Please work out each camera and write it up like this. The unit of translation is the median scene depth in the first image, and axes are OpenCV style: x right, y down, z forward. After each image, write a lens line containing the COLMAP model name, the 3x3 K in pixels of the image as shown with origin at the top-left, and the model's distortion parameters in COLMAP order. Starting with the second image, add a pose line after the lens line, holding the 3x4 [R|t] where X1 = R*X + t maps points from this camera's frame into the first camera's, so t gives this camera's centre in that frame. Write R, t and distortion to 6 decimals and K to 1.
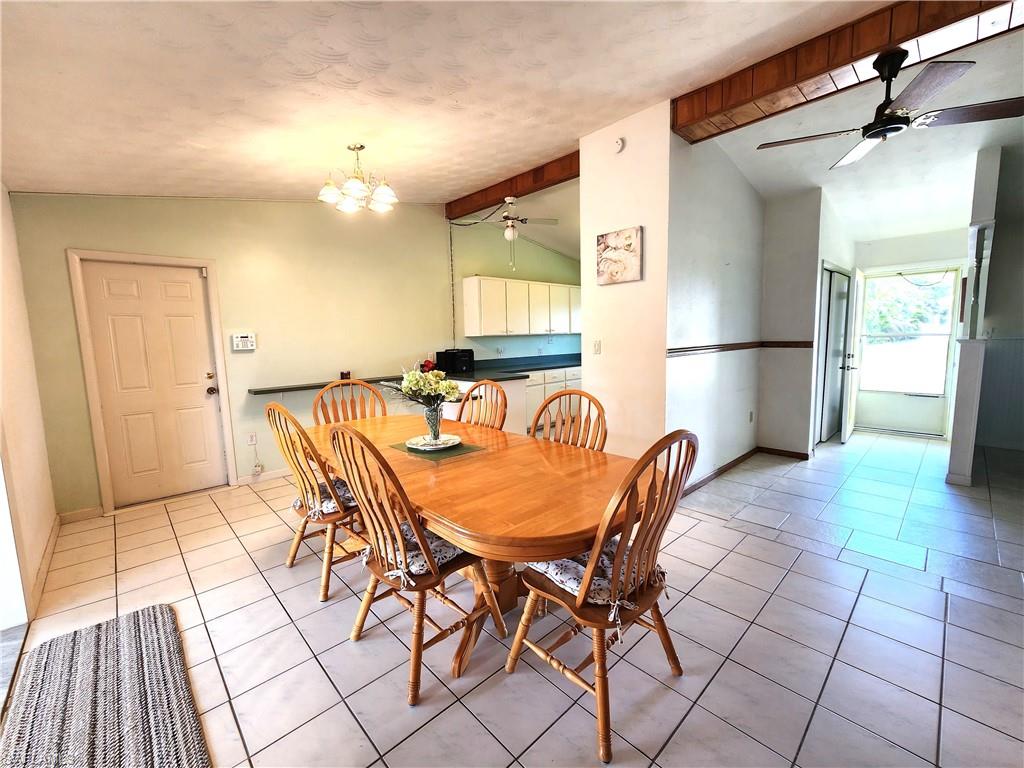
lens RADIAL K [[422.1, 0, 513.0], [0, 422.1, 389.5], [0, 0, 1]] dist [0.002627, 0.000614]
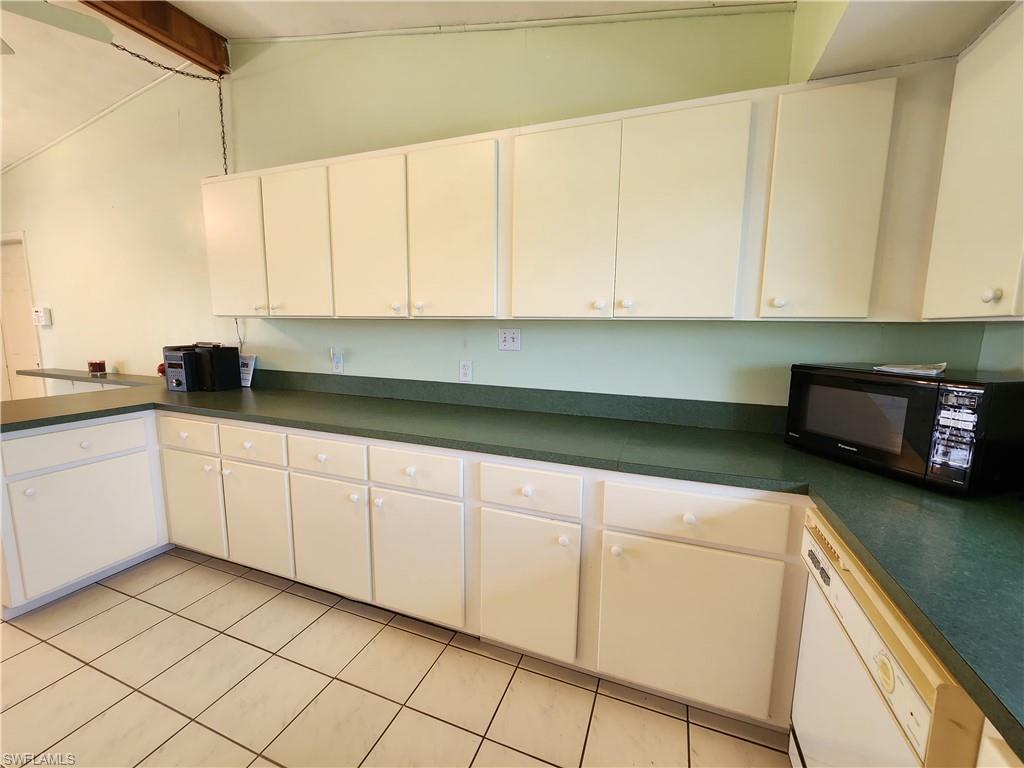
lens RADIAL K [[422.1, 0, 511.2], [0, 422.1, 377.8], [0, 0, 1]] dist [0.002627, 0.000614]
pose [[0.426887, 0.163029, -0.889488, 0.386964], [-0.130232, 0.984445, 0.117932, -0.140365], [0.894878, 0.065496, 0.441478, 0.979228]]
